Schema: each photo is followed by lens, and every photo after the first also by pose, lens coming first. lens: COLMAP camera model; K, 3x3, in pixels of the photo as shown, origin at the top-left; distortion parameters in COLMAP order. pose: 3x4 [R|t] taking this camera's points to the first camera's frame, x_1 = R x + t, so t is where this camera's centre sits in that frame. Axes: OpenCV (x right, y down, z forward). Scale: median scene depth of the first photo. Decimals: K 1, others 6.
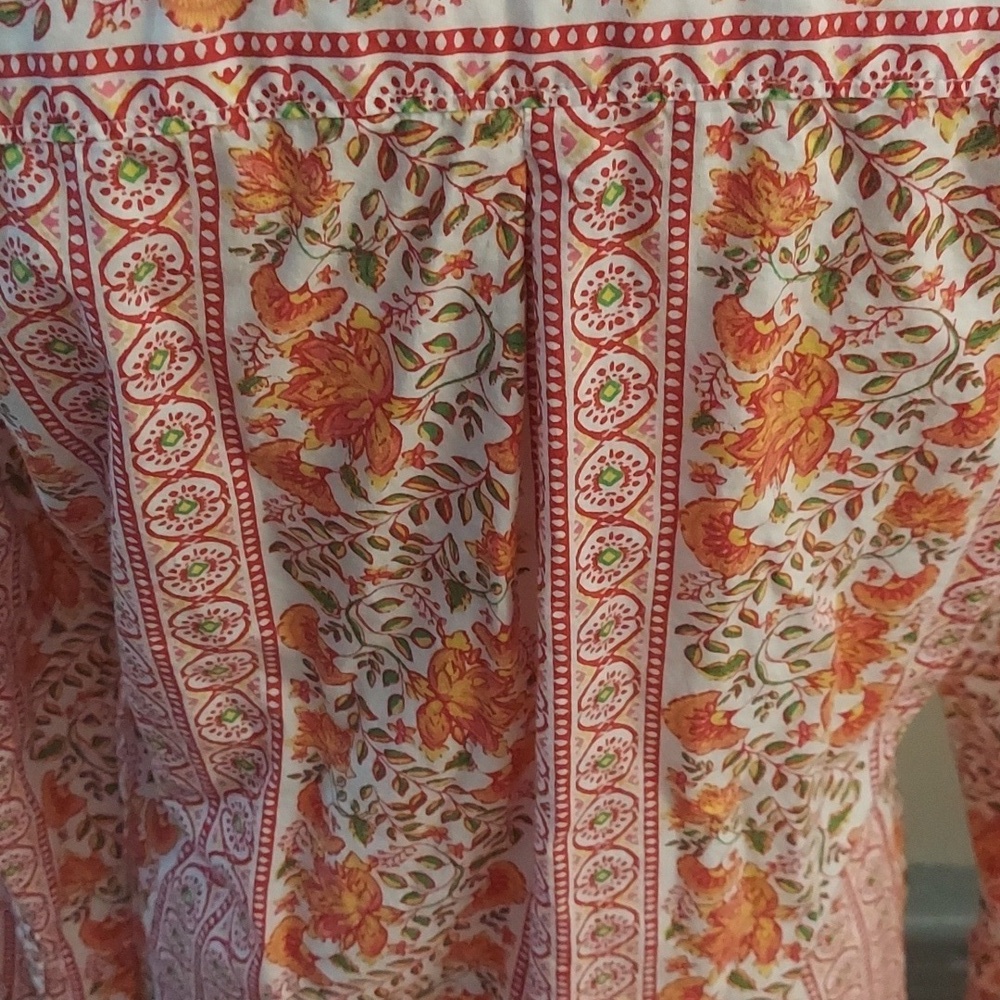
lens RADIAL K [[1654.3, 0, 525.3], [0, 1654.3, 556.9], [0, 0, 1]] dist [0.178023, -0.527982]
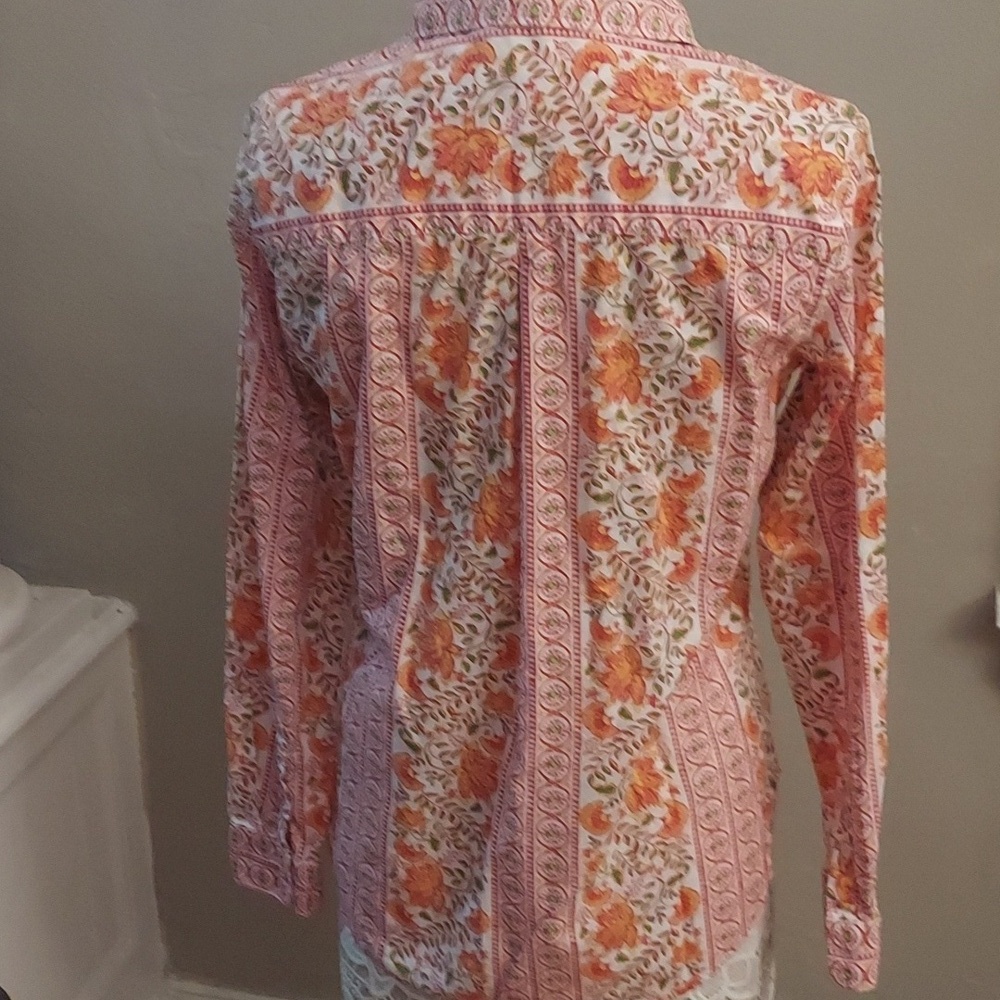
lens RADIAL K [[1654.3, 0, 525.3], [0, 1654.3, 556.9], [0, 0, 1]] dist [0.178023, -0.527982]
pose [[0.979469, 0.078755, -0.185575, 0.512384], [-0.135339, 0.939134, -0.315769, 1.009882], [0.149411, 0.334401, 0.930512, -1.293881]]
